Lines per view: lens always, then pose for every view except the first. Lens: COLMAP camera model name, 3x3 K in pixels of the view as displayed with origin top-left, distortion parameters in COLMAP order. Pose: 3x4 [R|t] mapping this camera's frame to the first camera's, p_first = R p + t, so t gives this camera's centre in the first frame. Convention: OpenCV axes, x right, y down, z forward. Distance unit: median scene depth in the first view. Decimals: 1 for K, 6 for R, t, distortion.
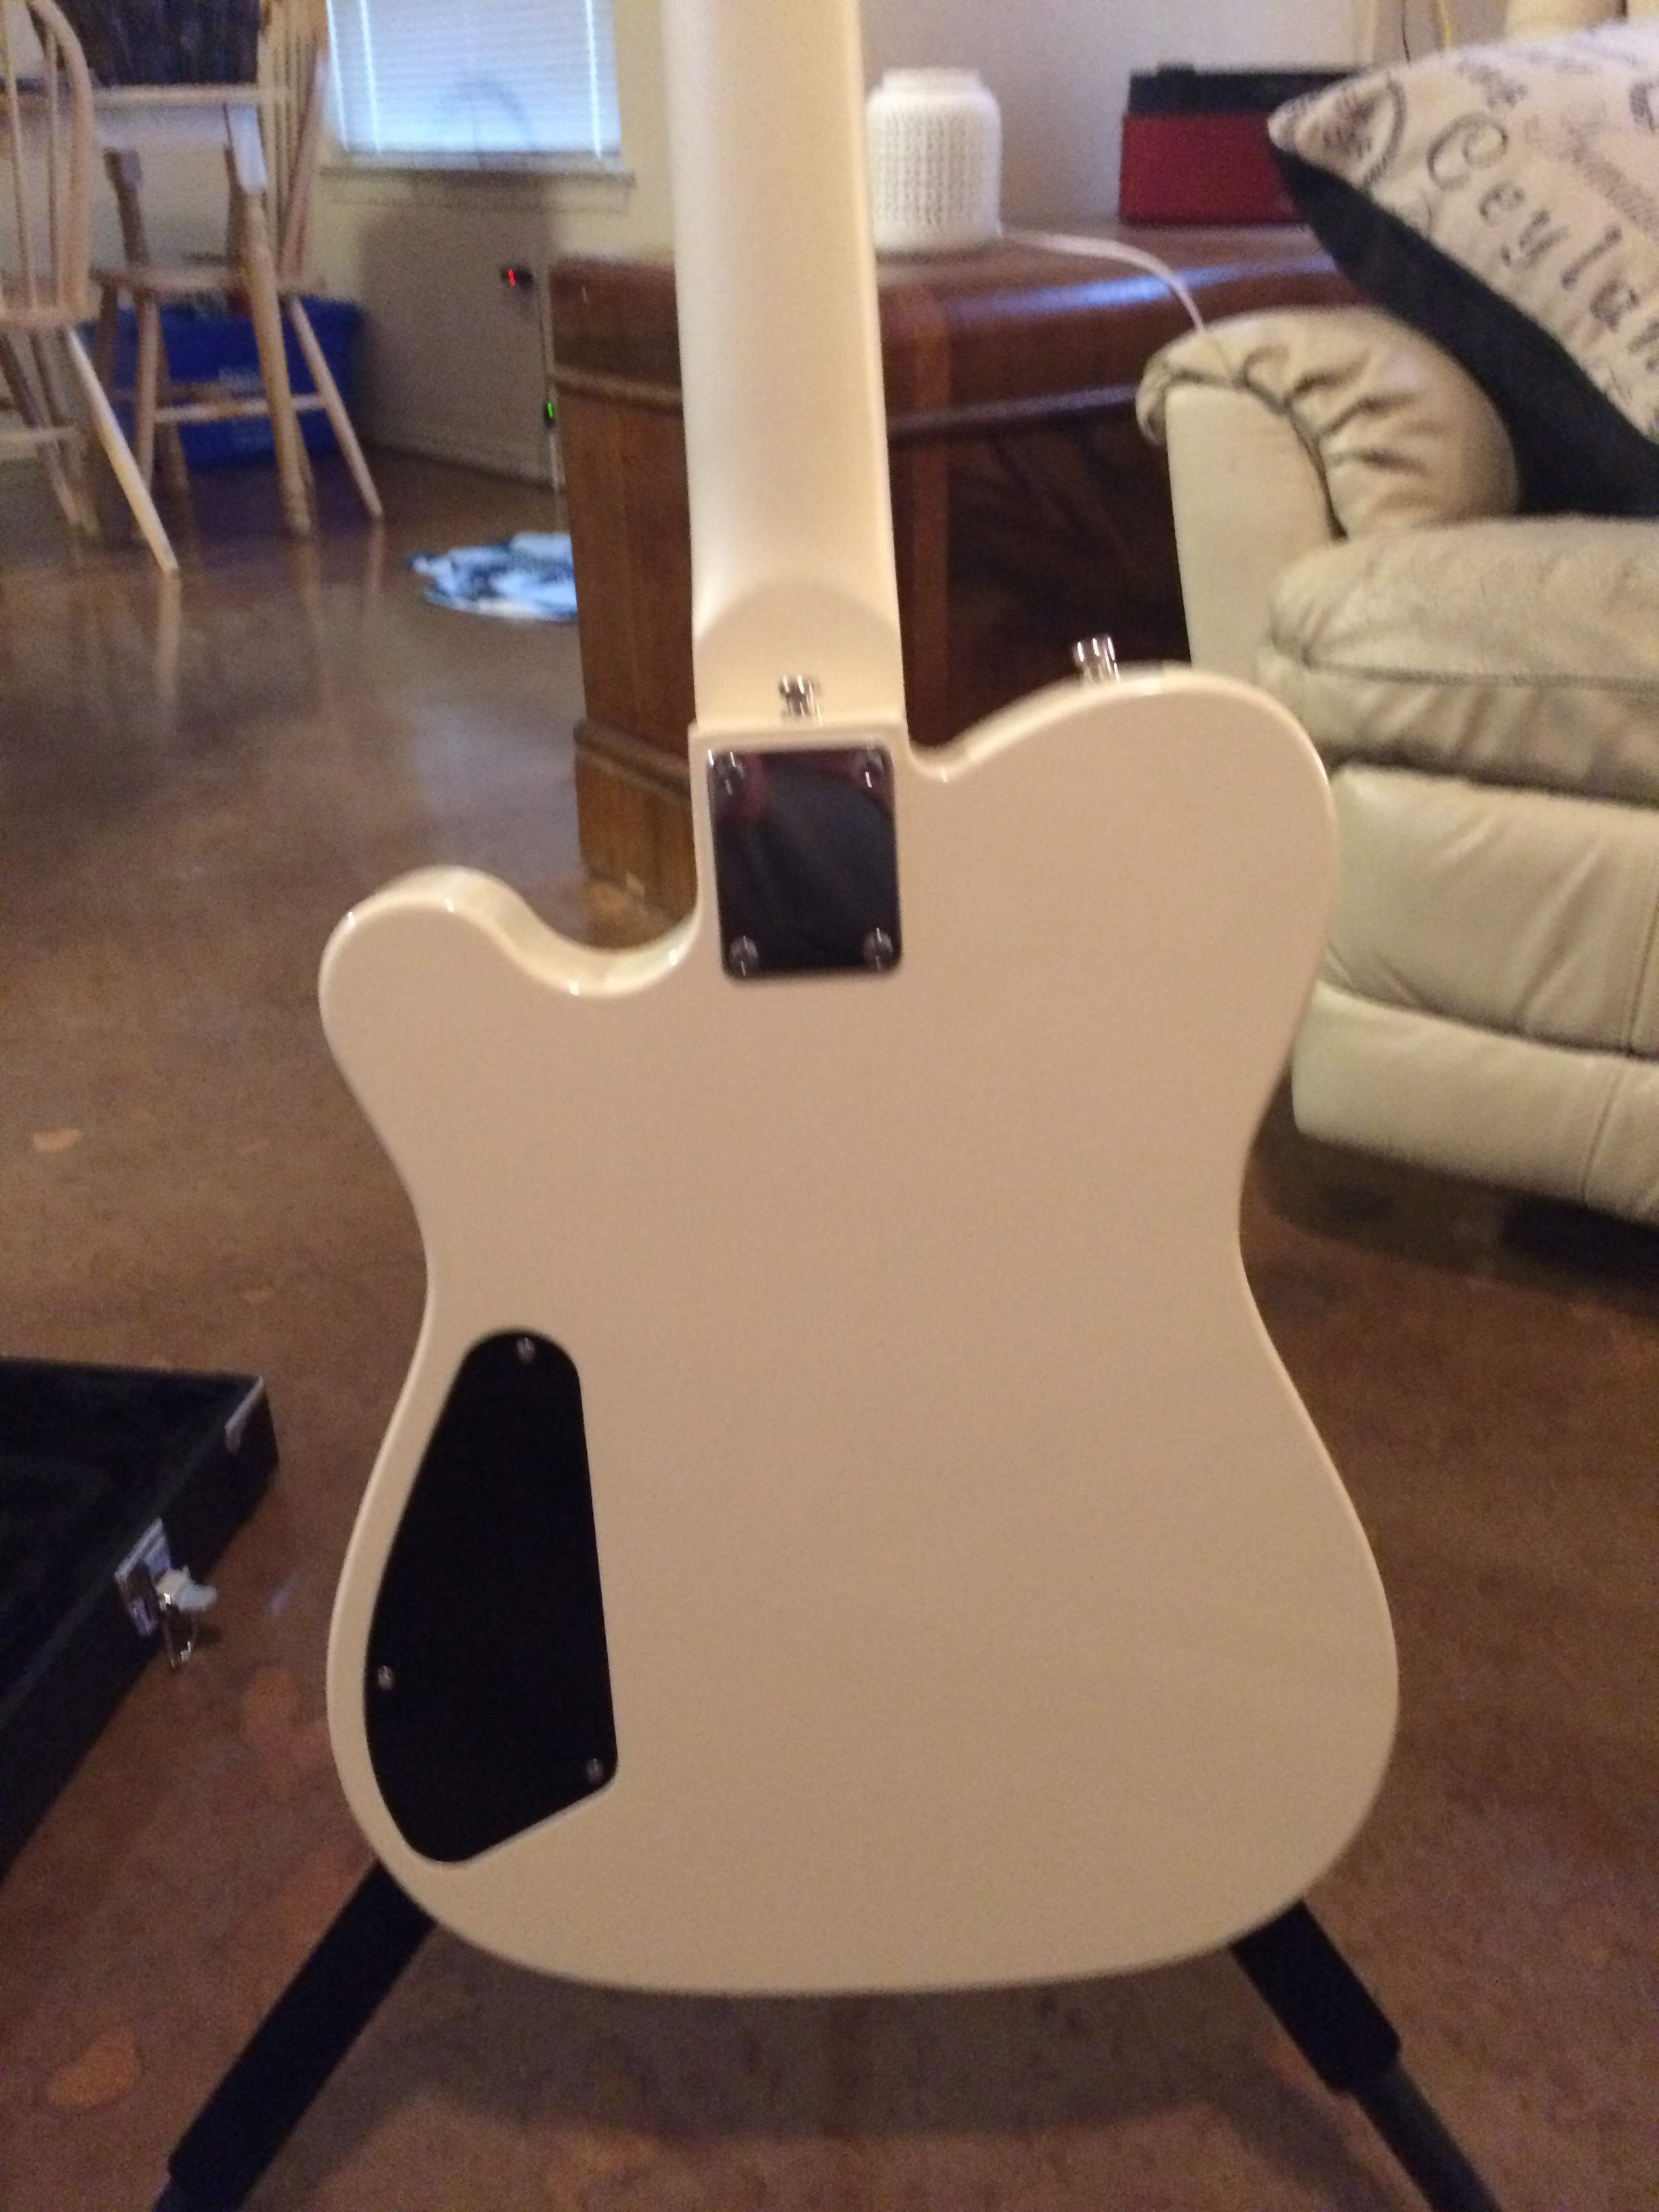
lens RADIAL K [[1995.5, 0, 819.4], [0, 1995.5, 1095.1], [0, 0, 1]] dist [0.081275, -0.121505]
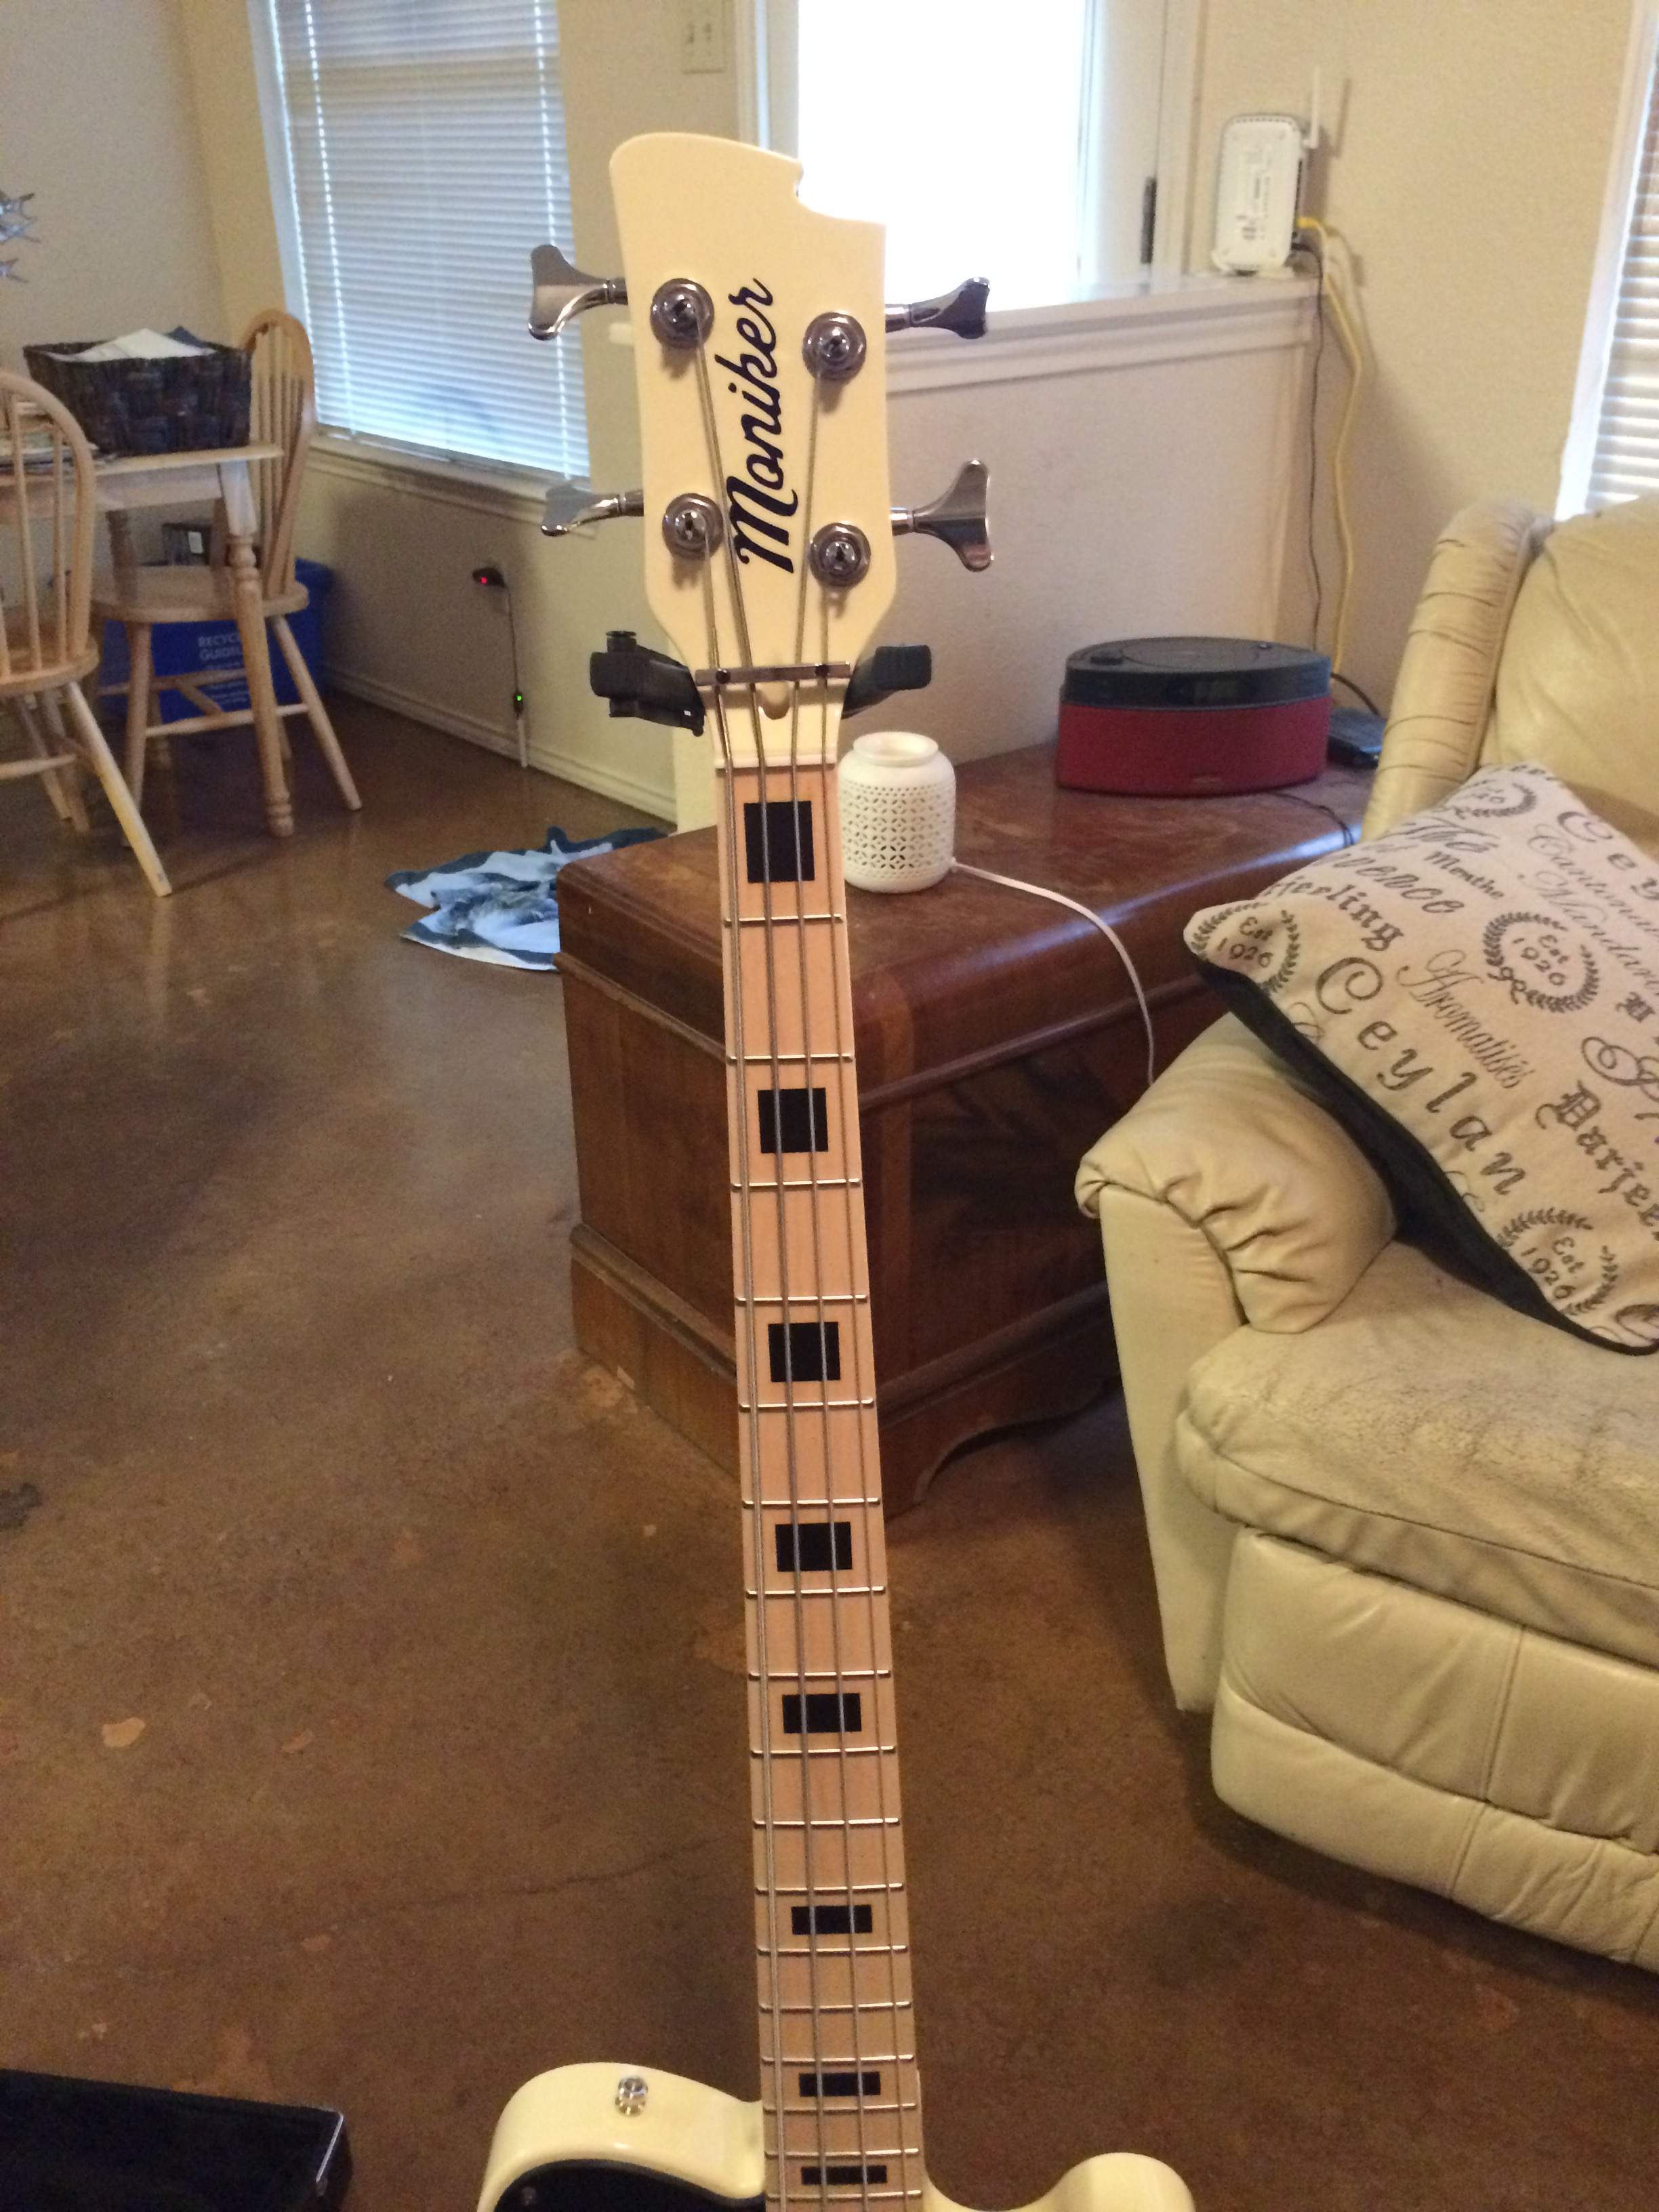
lens RADIAL K [[1995.5, 0, 830.8], [0, 1995.5, 1100.4], [0, 0, 1]] dist [0.081275, -0.121505]
pose [[0.999377, -0.001430, 0.035257, -0.026673], [0.001691, 0.999971, -0.007395, -0.374720], [-0.035245, 0.007450, 0.999351, -0.166979]]
